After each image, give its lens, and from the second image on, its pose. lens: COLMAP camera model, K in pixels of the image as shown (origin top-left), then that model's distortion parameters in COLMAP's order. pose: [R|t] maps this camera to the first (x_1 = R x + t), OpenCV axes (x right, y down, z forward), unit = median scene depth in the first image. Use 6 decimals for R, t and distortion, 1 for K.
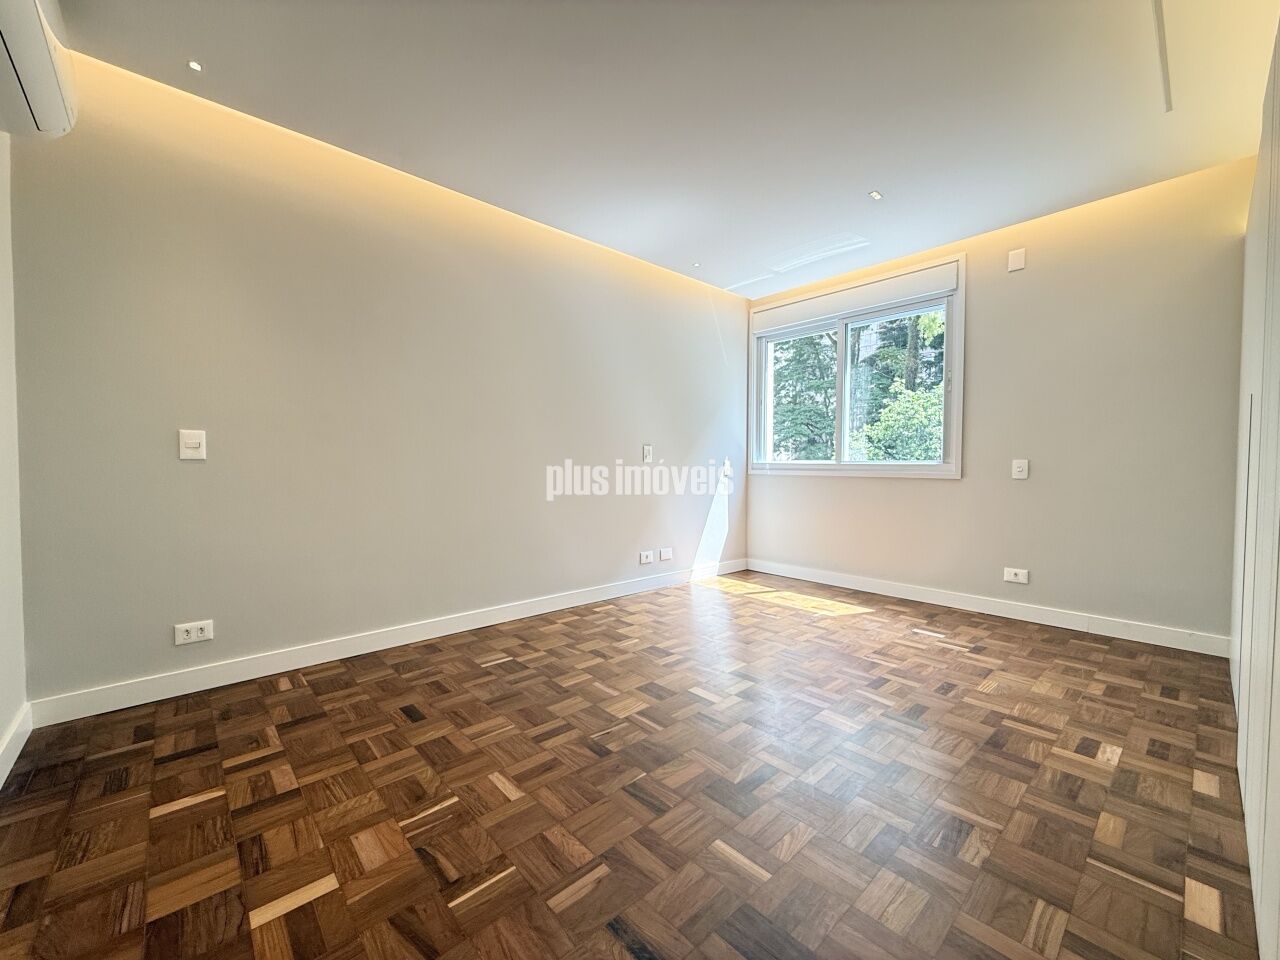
lens RADIAL K [[511.5, 0, 640.5], [0, 511.5, 481.1], [0, 0, 1]] dist [0.000503, 0.000092]
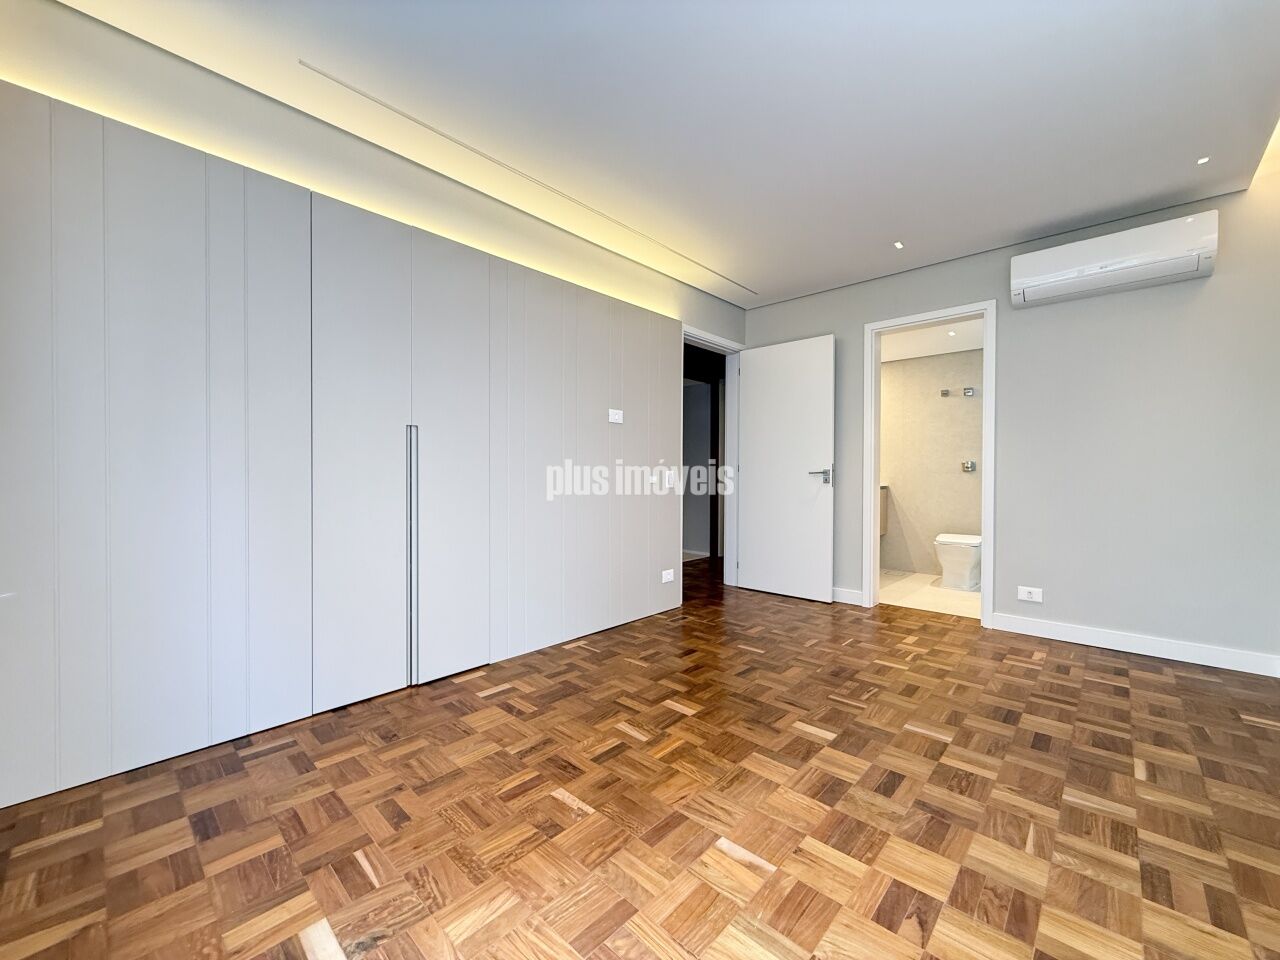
lens RADIAL K [[511.5, 0, 638.5], [0, 511.5, 478.3], [0, 0, 1]] dist [0.000503, 0.000092]
pose [[-0.996471, -0.006793, -0.083668, 0.658072], [-0.009658, 0.999379, 0.033891, -0.074446], [0.083385, 0.034580, -0.995917, 2.364823]]
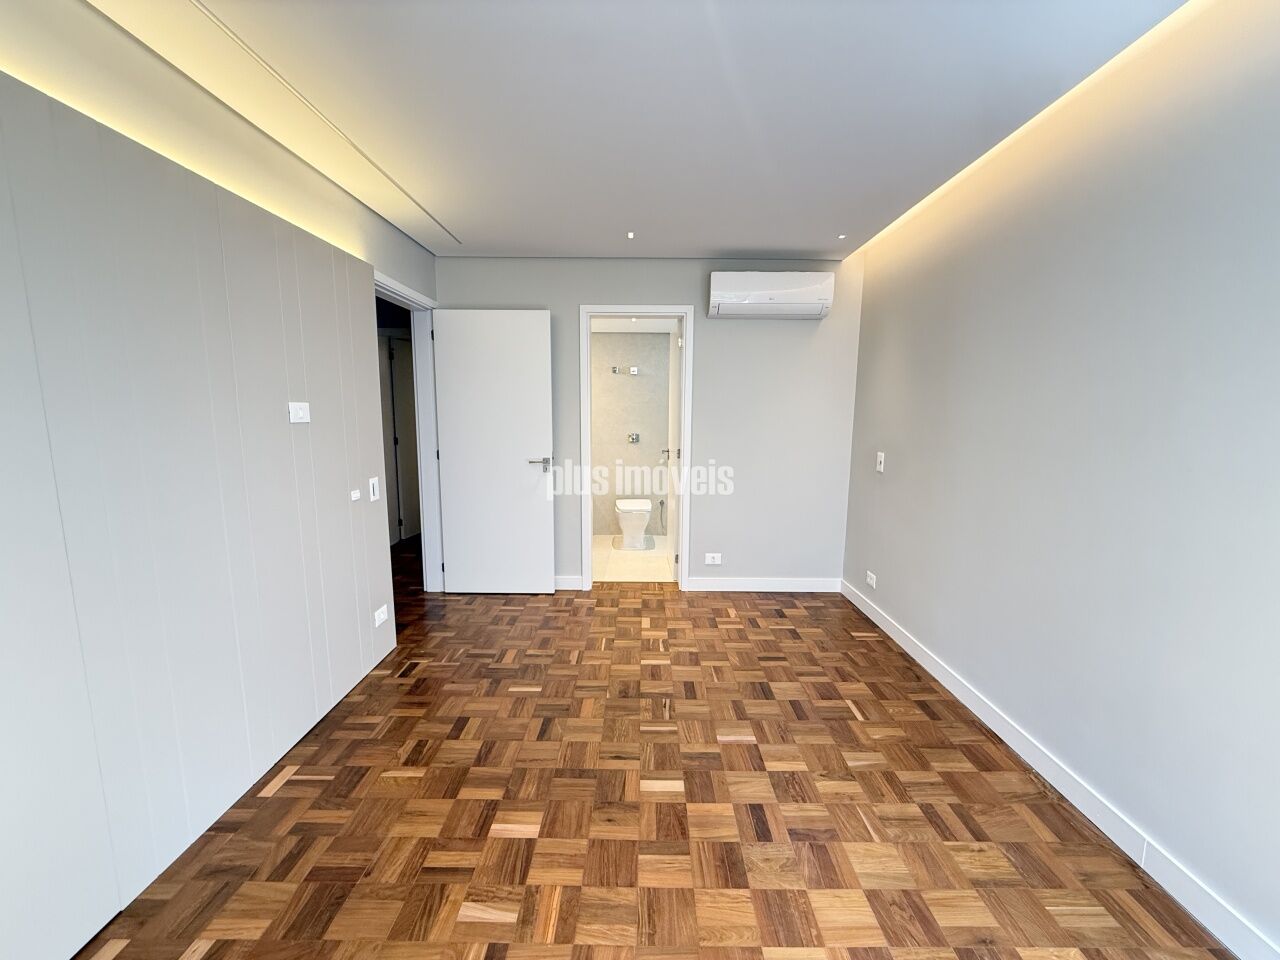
lens RADIAL K [[511.5, 0, 638.6], [0, 511.5, 479.0], [0, 0, 1]] dist [0.000503, 0.000092]
pose [[-0.678808, 0.091425, -0.728602, 0.942692], [-0.028790, 0.988143, 0.150815, -0.291885], [0.733751, 0.123351, -0.668127, 1.889084]]
